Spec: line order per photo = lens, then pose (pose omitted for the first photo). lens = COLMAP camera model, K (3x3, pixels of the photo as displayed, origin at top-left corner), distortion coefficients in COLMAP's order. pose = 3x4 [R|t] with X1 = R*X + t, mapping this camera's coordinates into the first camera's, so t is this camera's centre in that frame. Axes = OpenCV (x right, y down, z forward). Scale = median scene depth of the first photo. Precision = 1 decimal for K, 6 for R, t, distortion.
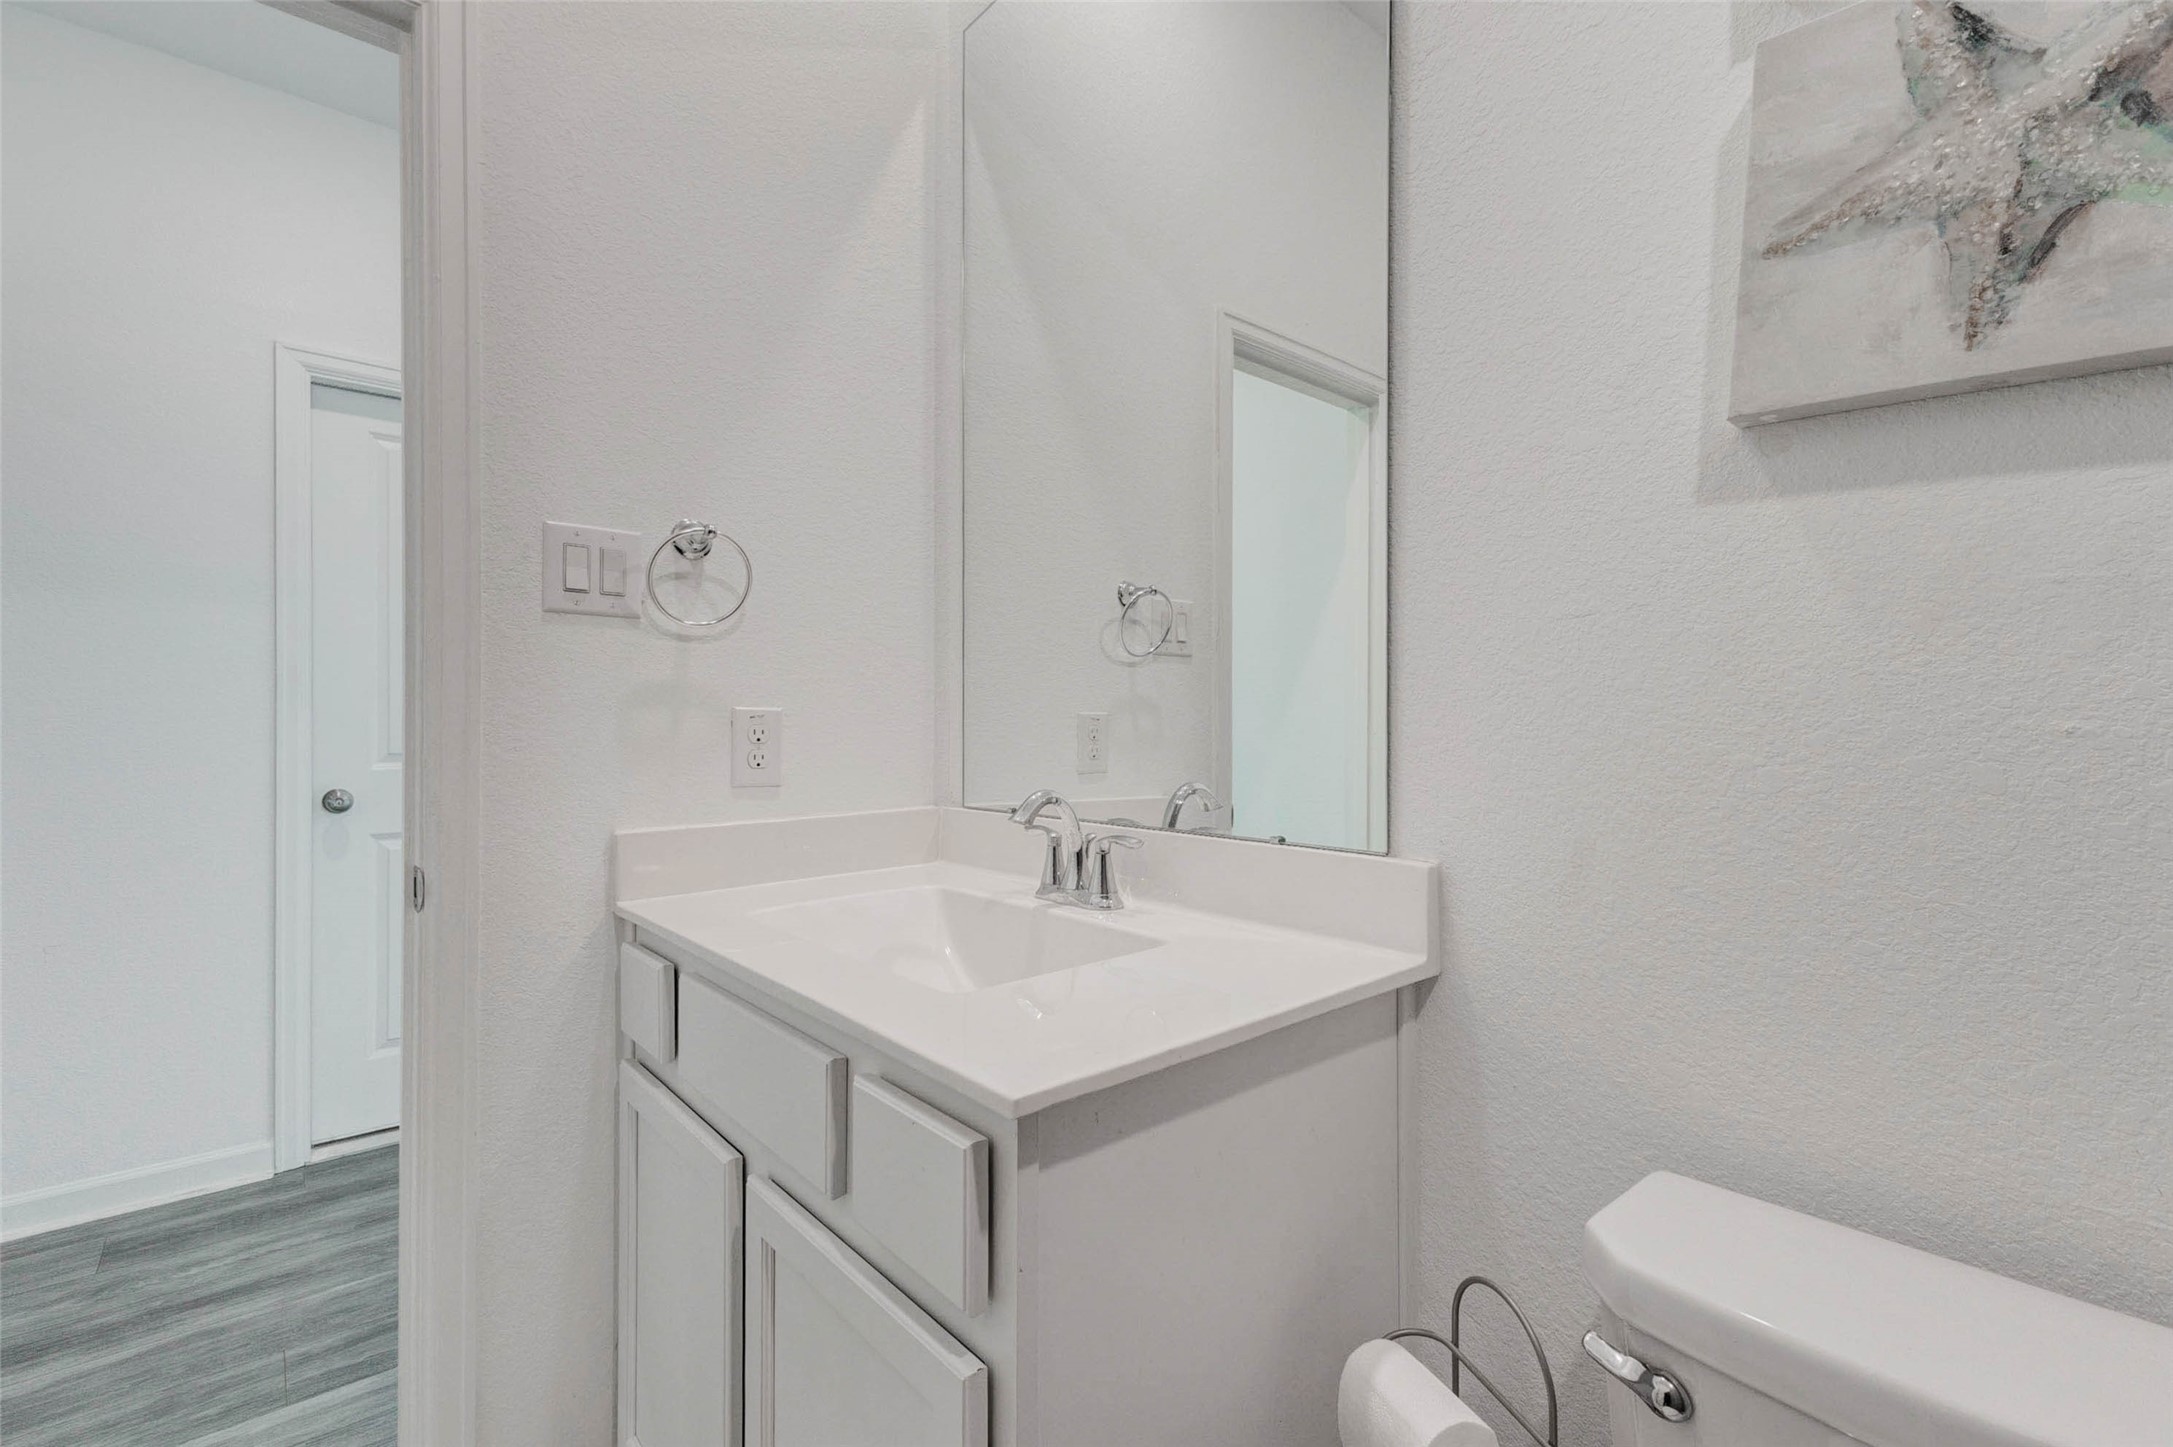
lens RADIAL K [[939.0, 0, 1099.8], [0, 939.0, 725.3], [0, 0, 1]] dist [0.002968, 0.000201]
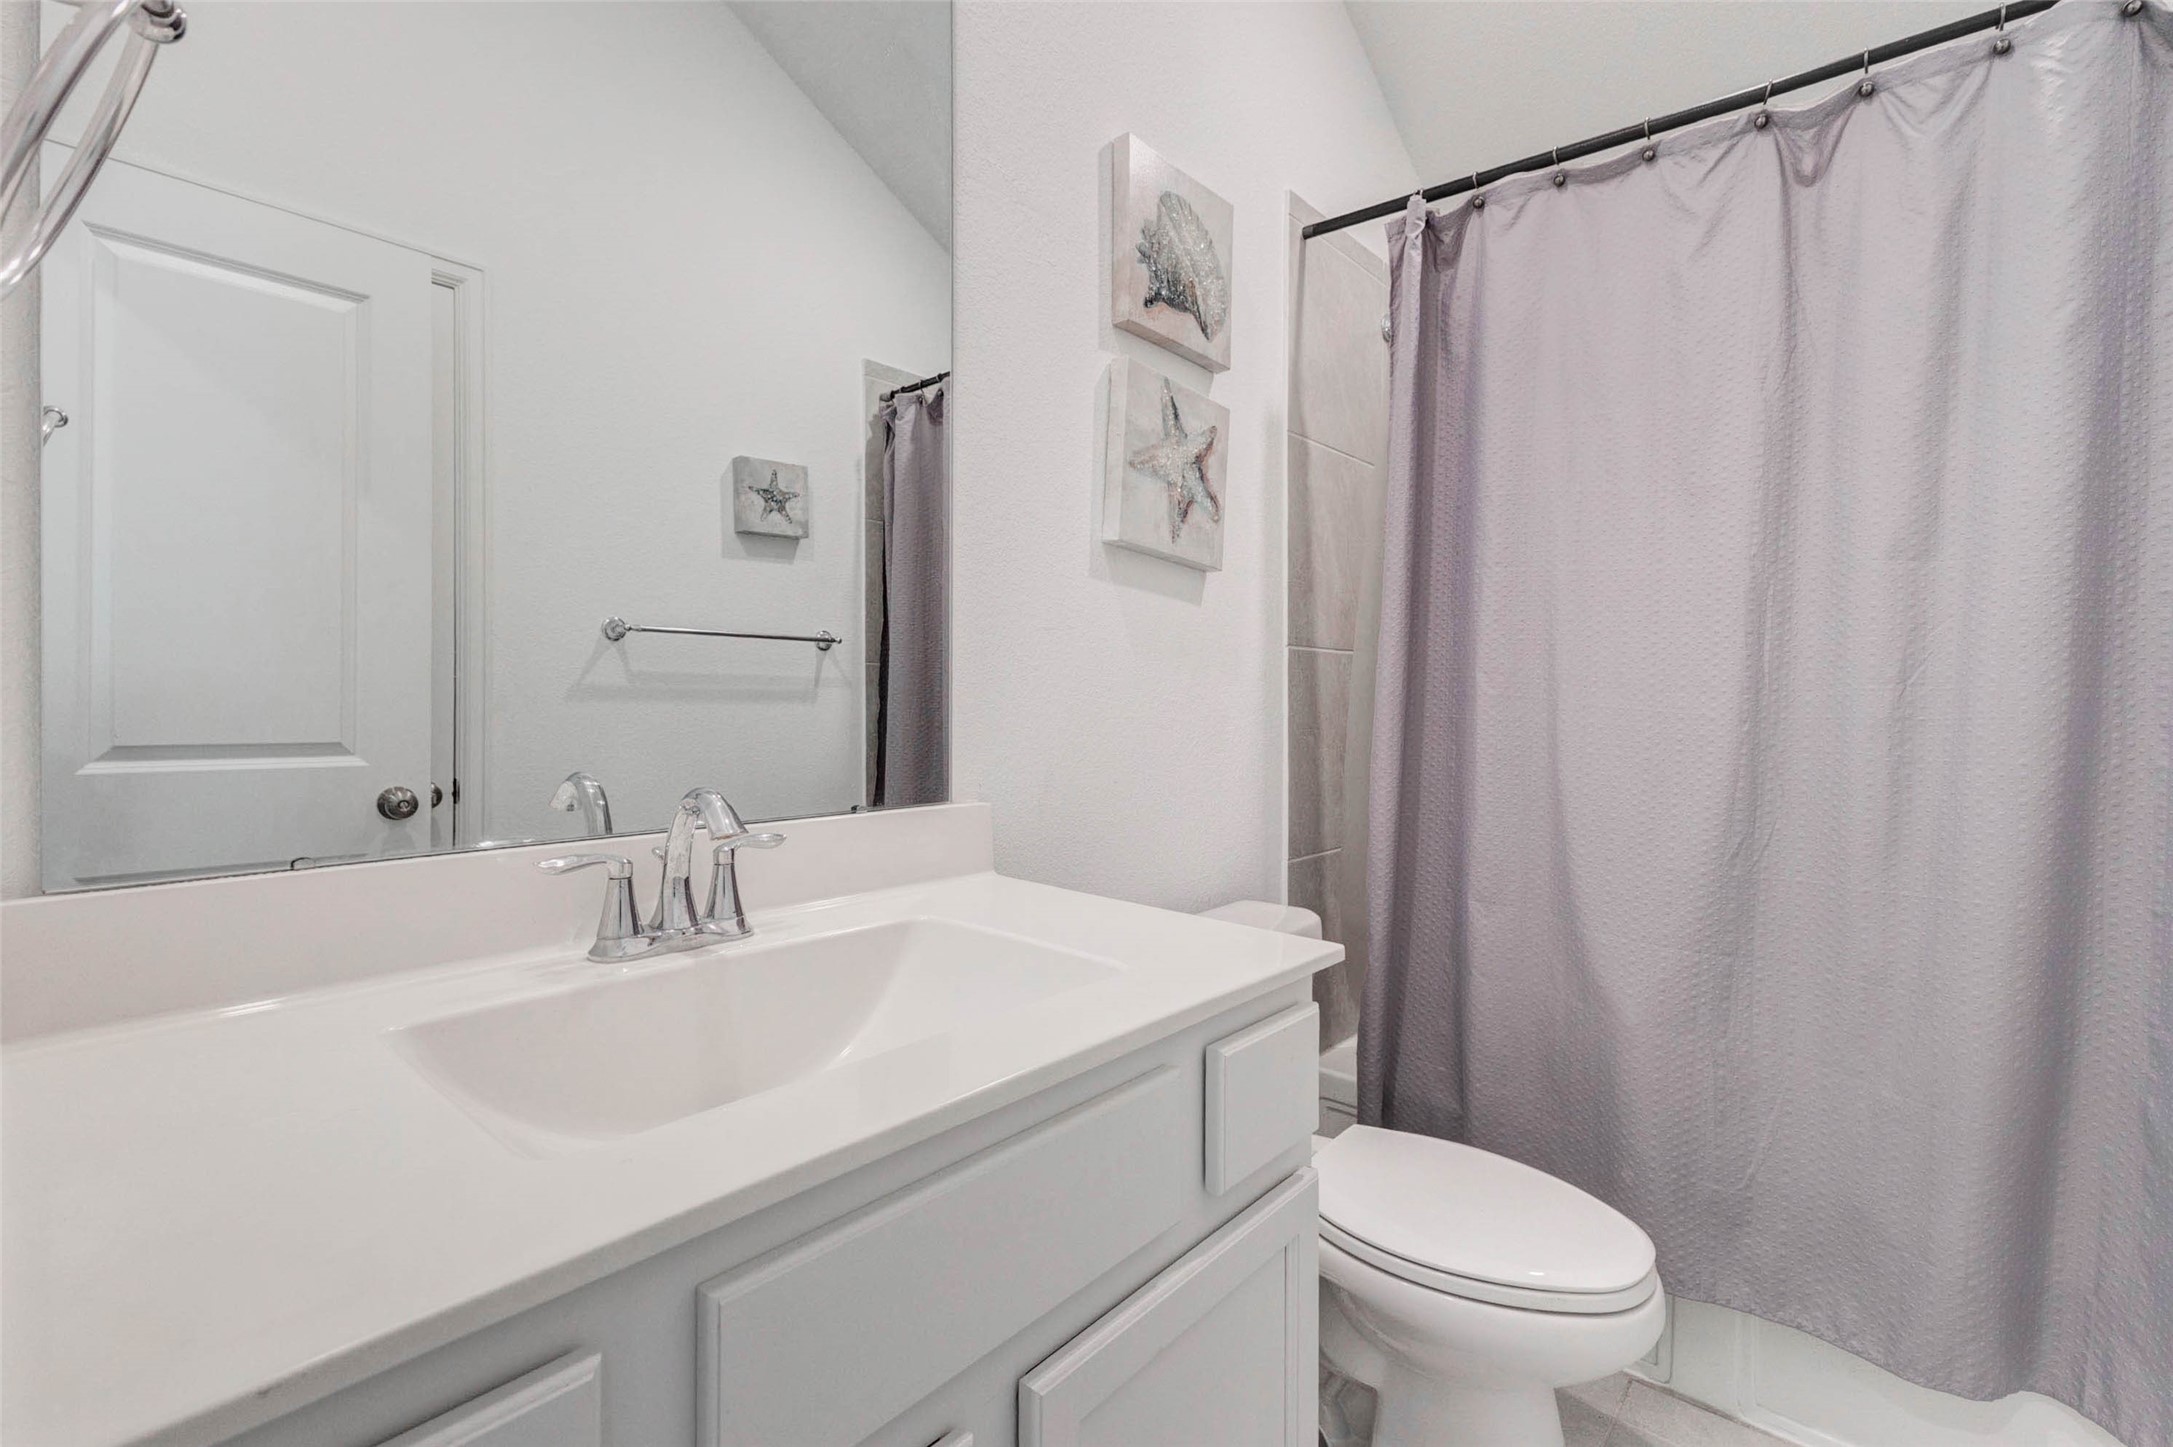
lens RADIAL K [[939.0, 0, 1099.8], [0, 939.0, 725.3], [0, 0, 1]] dist [0.002968, 0.000201]
pose [[-0.119047, -0.024124, 0.992596, -1.388157], [0.002541, 0.999694, 0.024601, 0.008343], [-0.992885, 0.005451, -0.118949, 1.405303]]
